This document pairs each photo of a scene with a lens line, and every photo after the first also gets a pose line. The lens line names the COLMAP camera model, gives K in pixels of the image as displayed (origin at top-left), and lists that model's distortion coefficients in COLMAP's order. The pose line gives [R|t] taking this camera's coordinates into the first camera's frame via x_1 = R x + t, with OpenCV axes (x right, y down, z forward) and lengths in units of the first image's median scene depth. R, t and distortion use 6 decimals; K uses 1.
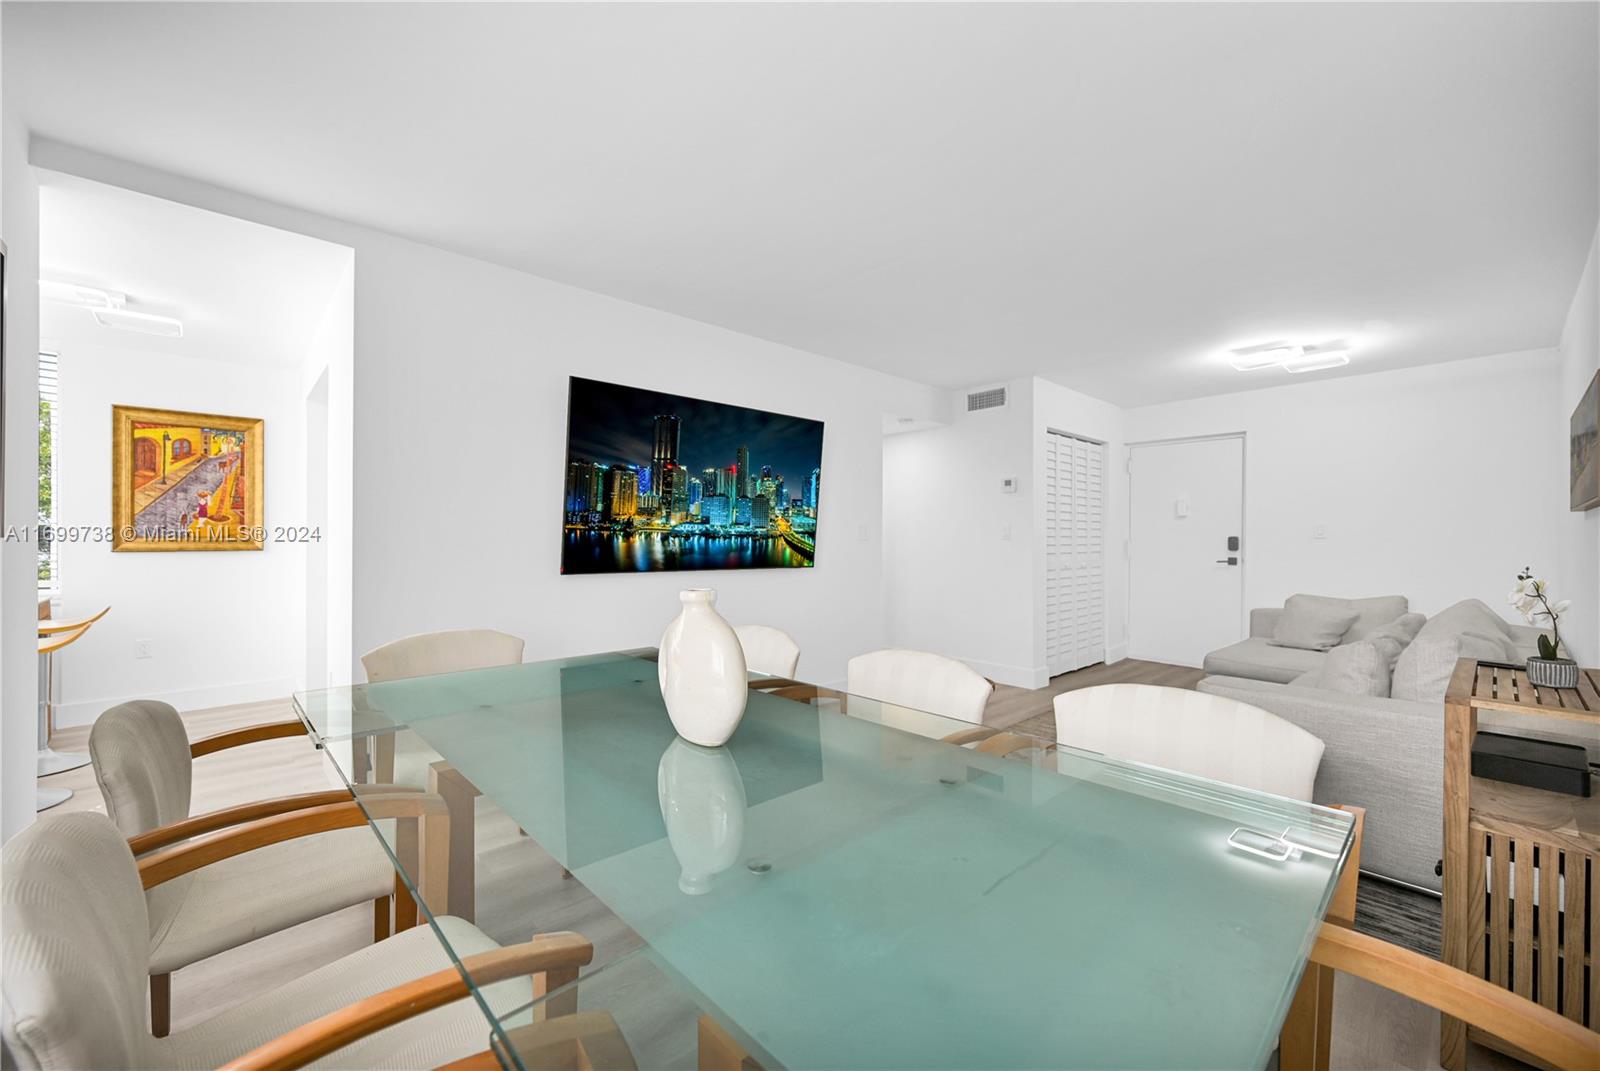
lens RADIAL K [[646.3, 0, 796.9], [0, 646.3, 541.9], [0, 0, 1]] dist [0.000168, -0.000129]
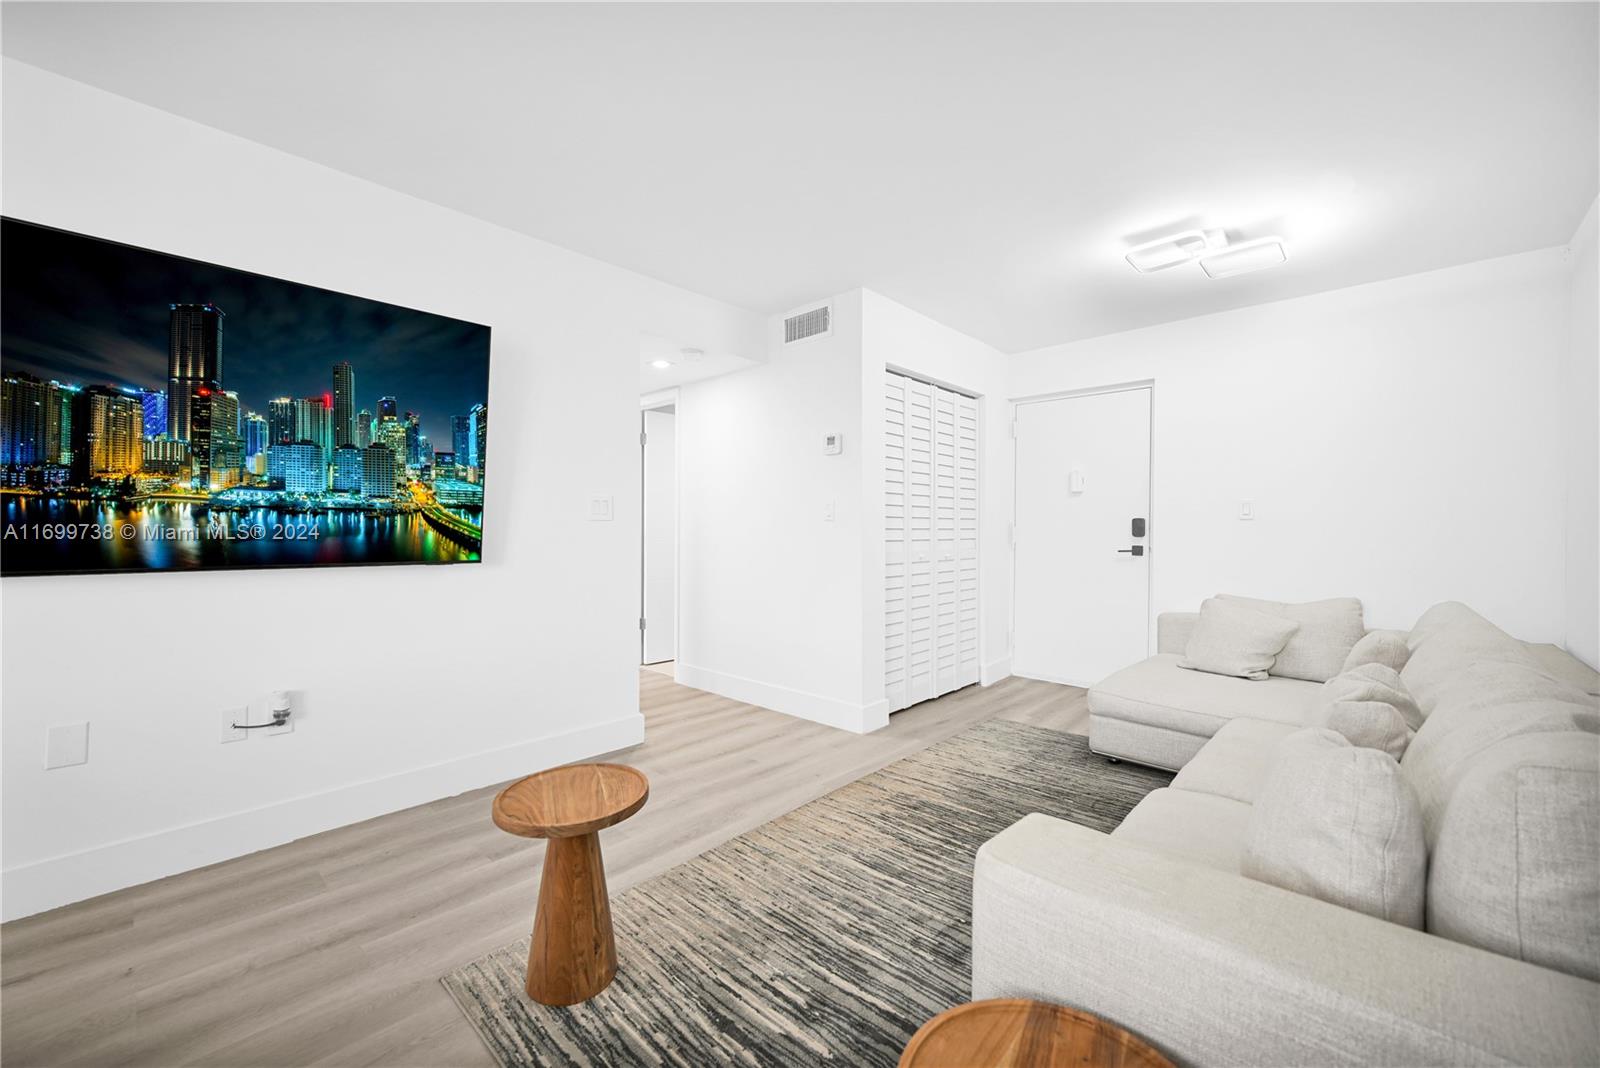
lens RADIAL K [[636.7, 0, 802.5], [0, 636.7, 530.4], [0, 0, 1]] dist [-0.001824, 0.000036]
pose [[0.996996, 0.001281, 0.077436, 0.291993], [-0.001262, 0.999999, -0.000294, 0.008860], [-0.077437, 0.000196, 0.996997, 0.371431]]
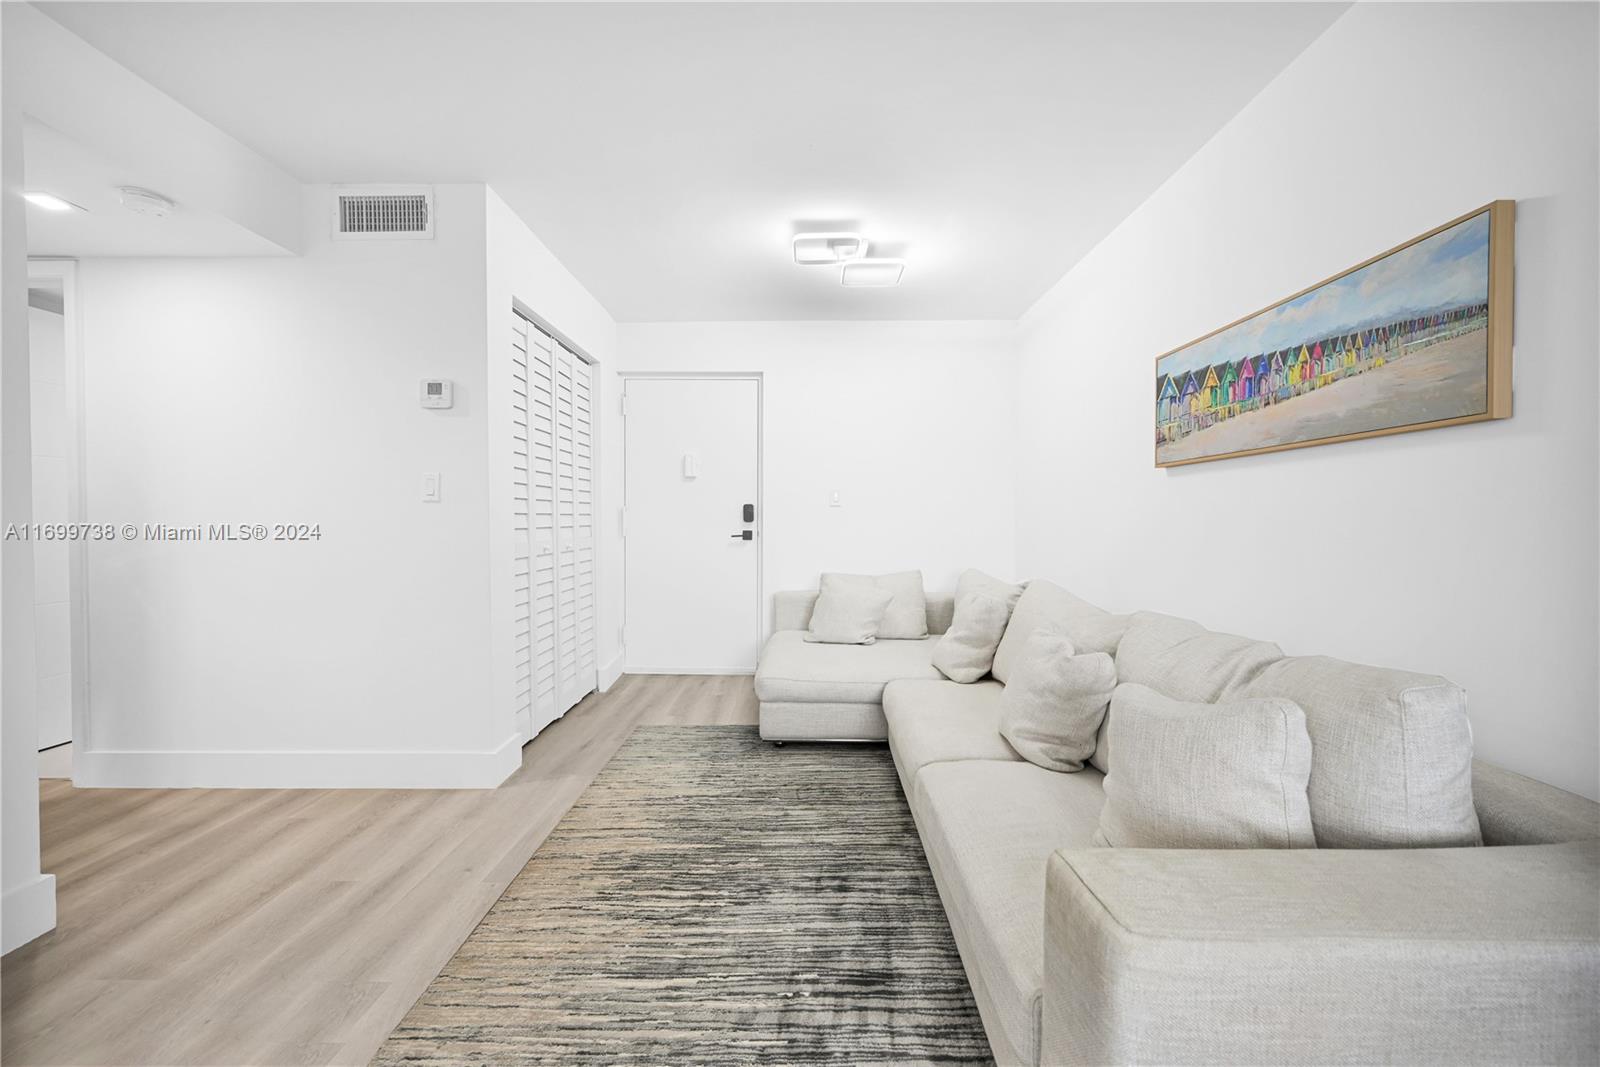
lens RADIAL K [[638.7, 0, 802.5], [0, 638.7, 530.6], [0, 0, 1]] dist [-0.001470, -0.000228]
pose [[0.680472, -0.016044, 0.732598, 0.189381], [0.003568, 0.999821, 0.018582, 0.012764], [-0.732765, -0.010031, 0.680408, 0.548532]]
